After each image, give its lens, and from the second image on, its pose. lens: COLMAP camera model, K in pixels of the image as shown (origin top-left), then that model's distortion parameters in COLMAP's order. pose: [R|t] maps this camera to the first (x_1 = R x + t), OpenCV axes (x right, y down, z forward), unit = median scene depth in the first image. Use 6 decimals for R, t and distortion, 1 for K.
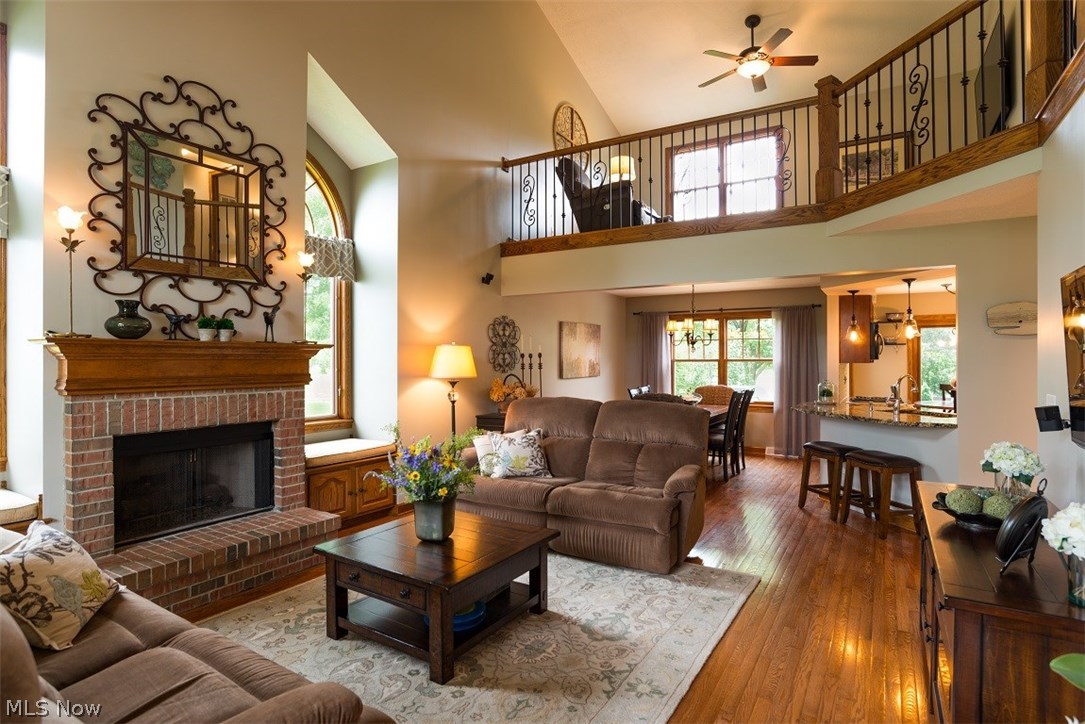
lens RADIAL K [[559.4, 0, 536.3], [0, 559.4, 361.1], [0, 0, 1]] dist [-0.031281, 0.009533]
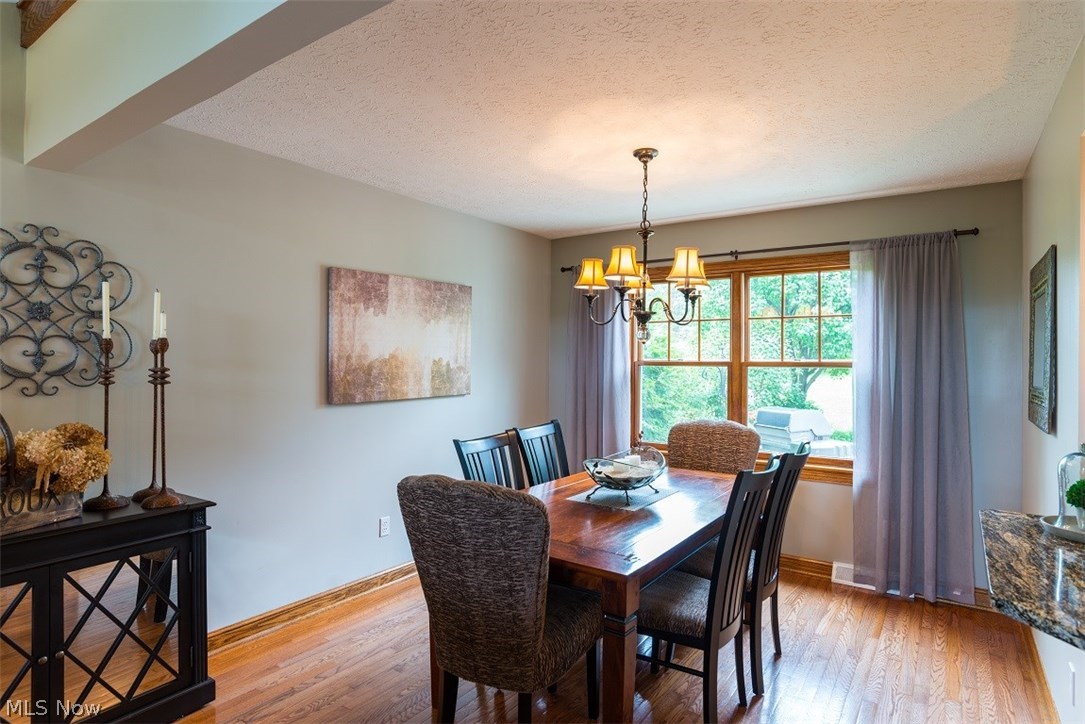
lens RADIAL K [[586.1, 0, 540.3], [0, 586.1, 364.2], [0, 0, 1]] dist [-0.004664, -0.000517]
pose [[0.998736, 0.008269, -0.049585, 0.204948], [-0.008071, 0.999959, 0.004194, -0.001769], [0.049618, -0.003789, 0.998761, 0.532005]]
